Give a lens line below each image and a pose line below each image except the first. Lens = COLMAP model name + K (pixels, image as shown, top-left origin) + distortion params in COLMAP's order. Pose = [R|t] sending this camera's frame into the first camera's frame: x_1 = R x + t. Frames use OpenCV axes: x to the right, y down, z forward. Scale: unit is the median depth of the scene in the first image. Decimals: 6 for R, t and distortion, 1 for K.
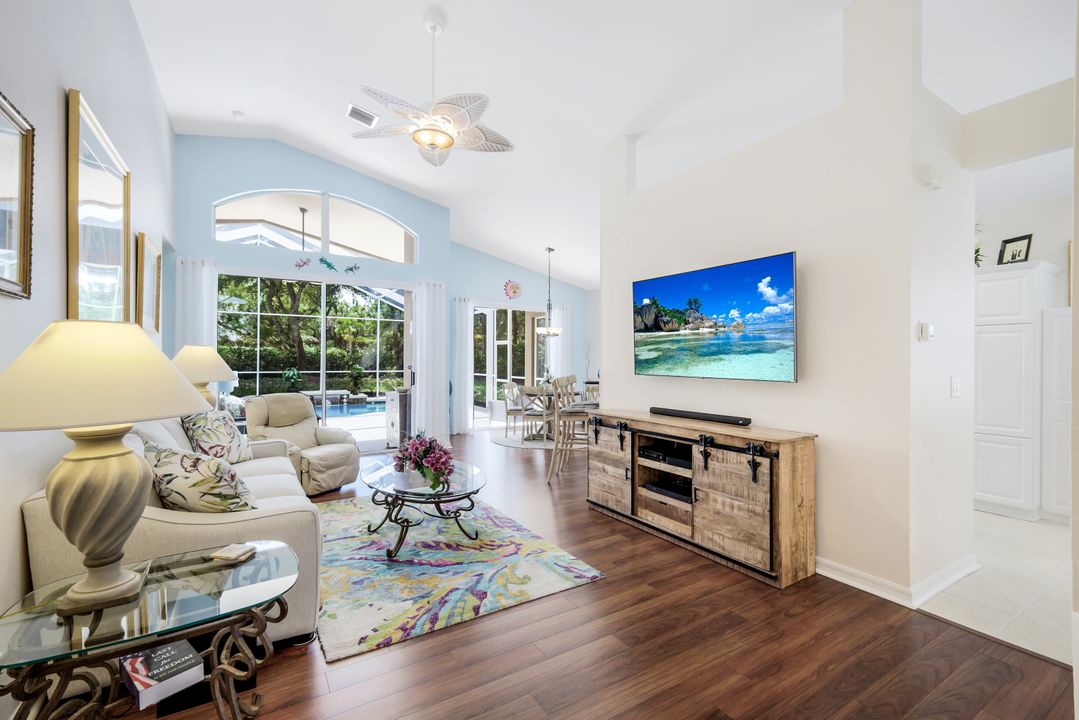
lens RADIAL K [[475.7, 0, 544.6], [0, 475.7, 359.9], [0, 0, 1]] dist [0.000940, 0.001216]
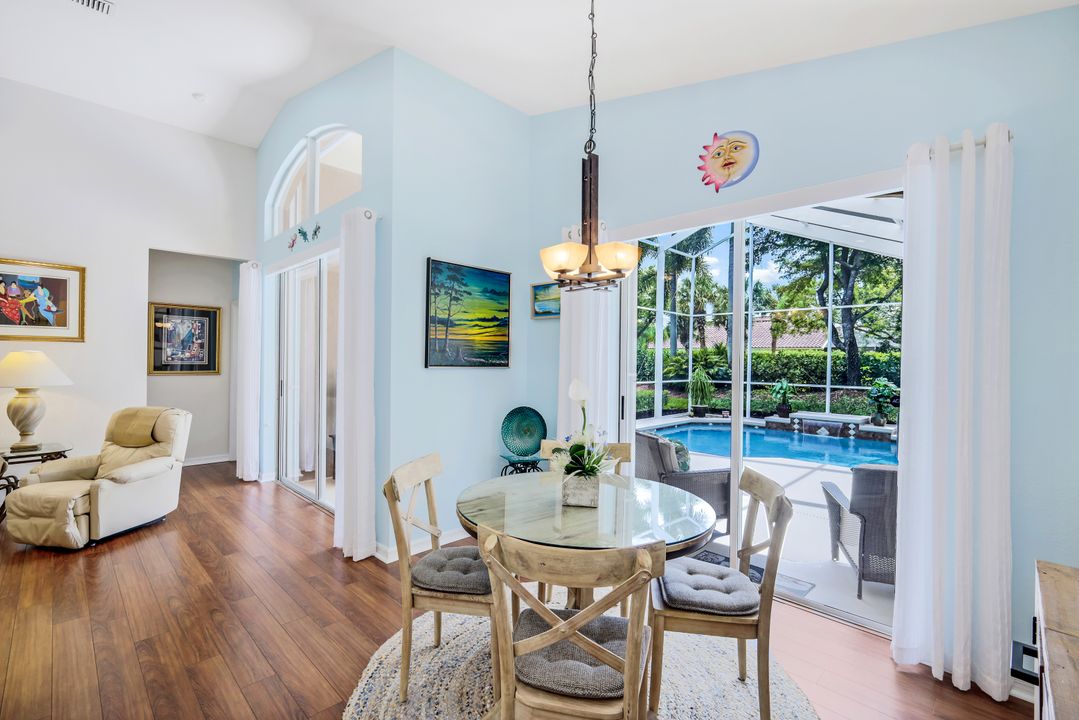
lens RADIAL K [[475.7, 0, 537.6], [0, 475.7, 361.5], [0, 0, 1]] dist [0.000940, 0.001216]
pose [[0.221948, -0.000382, -0.975058, 0.515728], [-0.012258, 0.999920, -0.003182, -0.018021], [0.974981, 0.012659, 0.221926, 1.877915]]
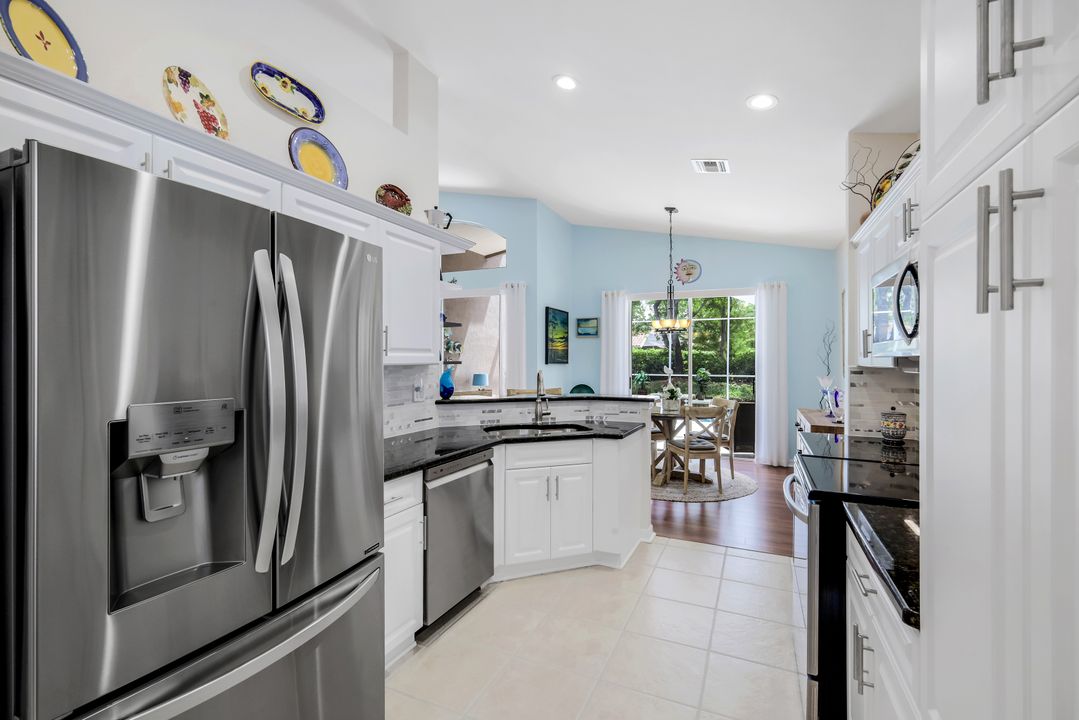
lens RADIAL K [[475.7, 0, 541.5], [0, 475.7, 359.1], [0, 0, 1]] dist [0.000940, 0.001216]
pose [[0.549773, -0.007591, -0.835280, 1.001843], [0.003142, 0.999970, -0.007020, -0.013906], [0.835308, 0.001235, 0.549780, 0.934002]]
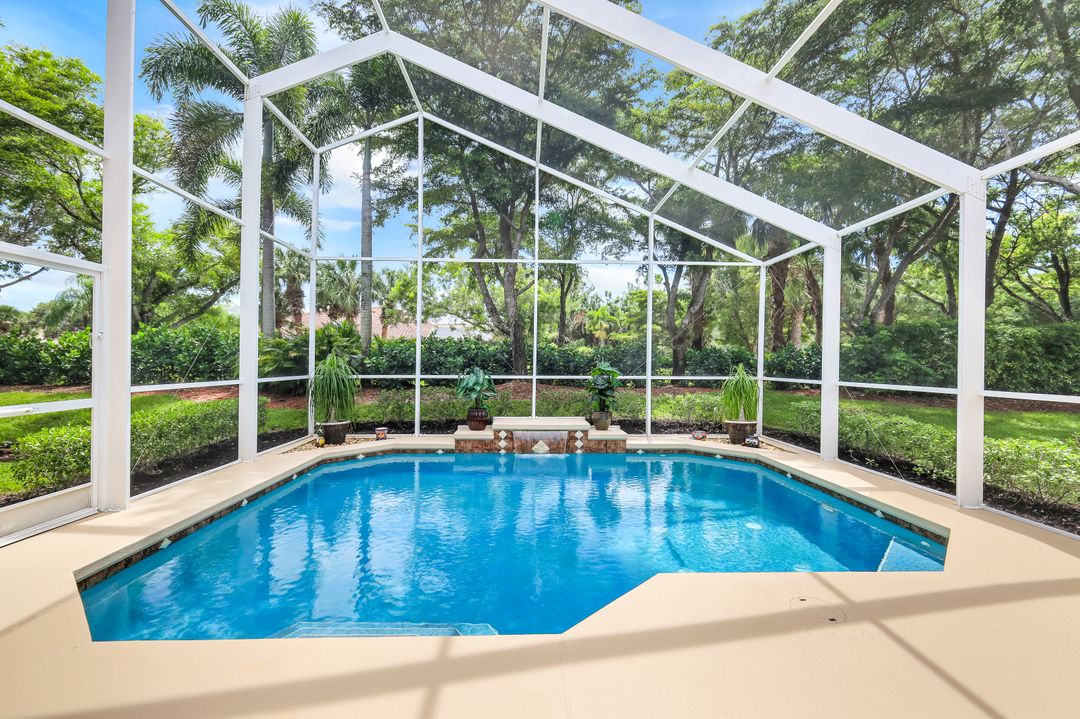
lens RADIAL K [[476.1, 0, 538.4], [0, 476.1, 358.1], [0, 0, 1]] dist [0.000940, 0.001216]
pose [[0.864485, -0.005640, -0.502626, -0.999942], [0.000329, 0.999943, -0.010655, 0.048148], [0.502658, 0.009045, 0.864438, 2.602469]]
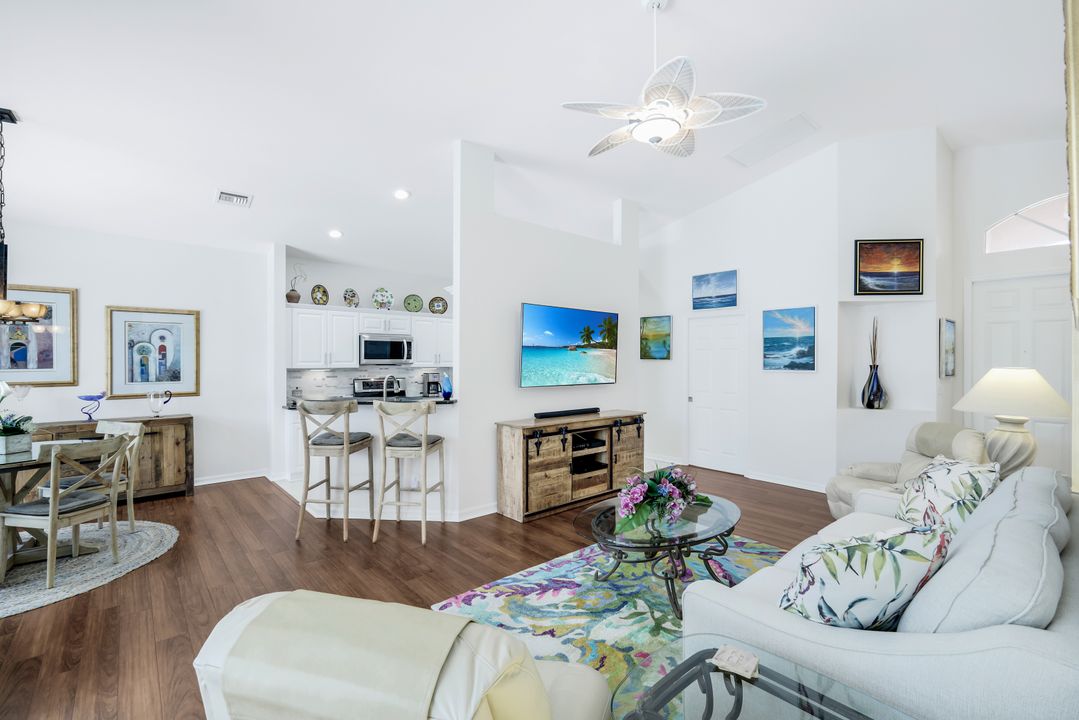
lens RADIAL K [[475.7, 0, 535.9], [0, 475.7, 355.7], [0, 0, 1]] dist [0.000940, 0.001216]
pose [[-0.146364, 0.001680, 0.989229, -0.984328], [-0.001151, 0.999998, -0.001869, -0.044896], [-0.989230, -0.001412, -0.146361, 1.223290]]
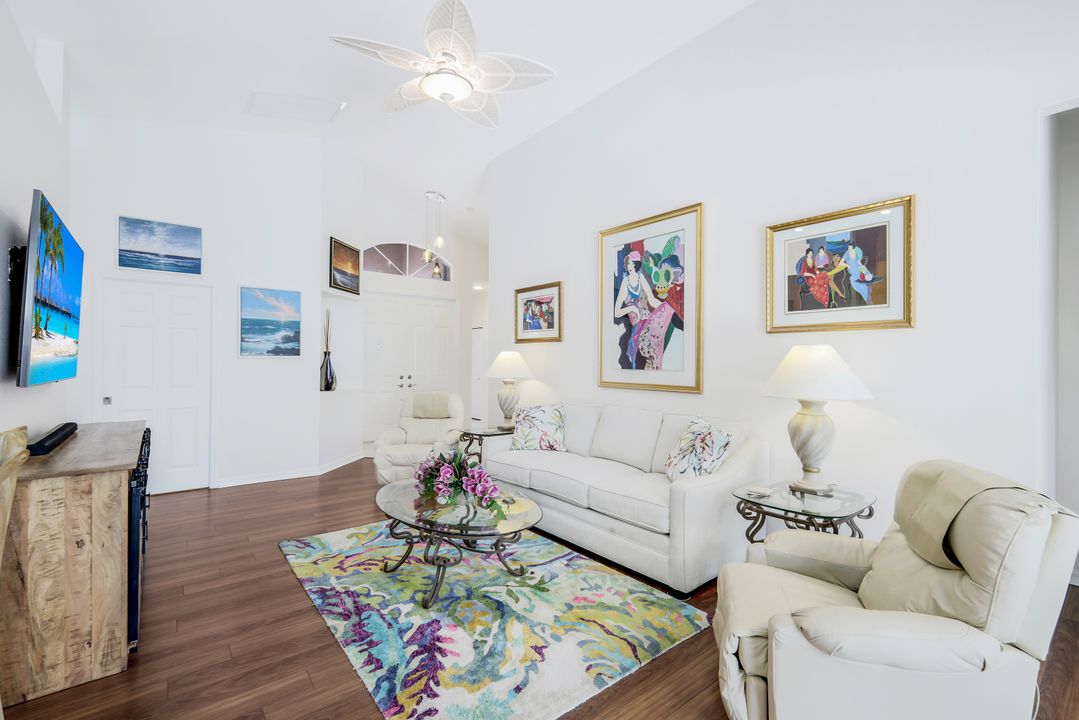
lens RADIAL K [[475.7, 0, 542.5], [0, 475.7, 362.3], [0, 0, 1]] dist [0.000940, 0.001216]
pose [[-0.993563, -0.013400, -0.112485, -0.281999], [-0.013880, 0.999898, 0.003490, -0.002234], [0.112427, 0.005028, -0.993647, 1.654954]]
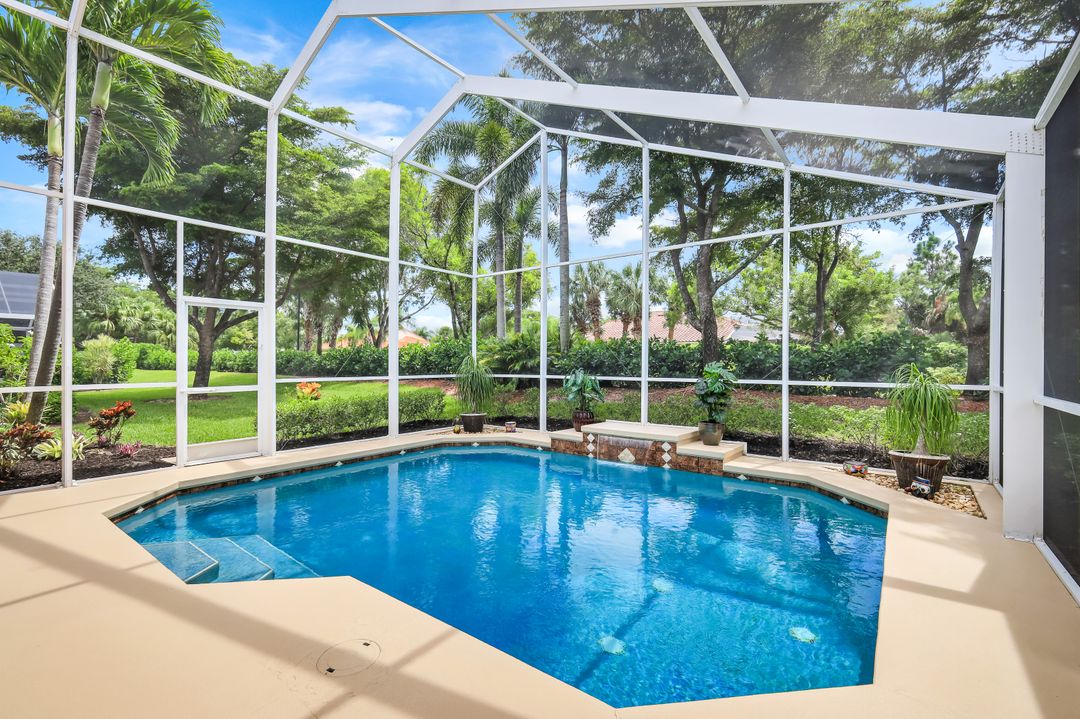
lens RADIAL K [[476.1, 0, 538.9], [0, 476.1, 360.5], [0, 0, 1]] dist [0.000940, 0.001216]
pose [[0.347437, -0.009154, -0.937659, -0.437912], [-0.000250, 0.999951, -0.009855, 0.053567], [0.937703, 0.003658, 0.347418, 3.340734]]
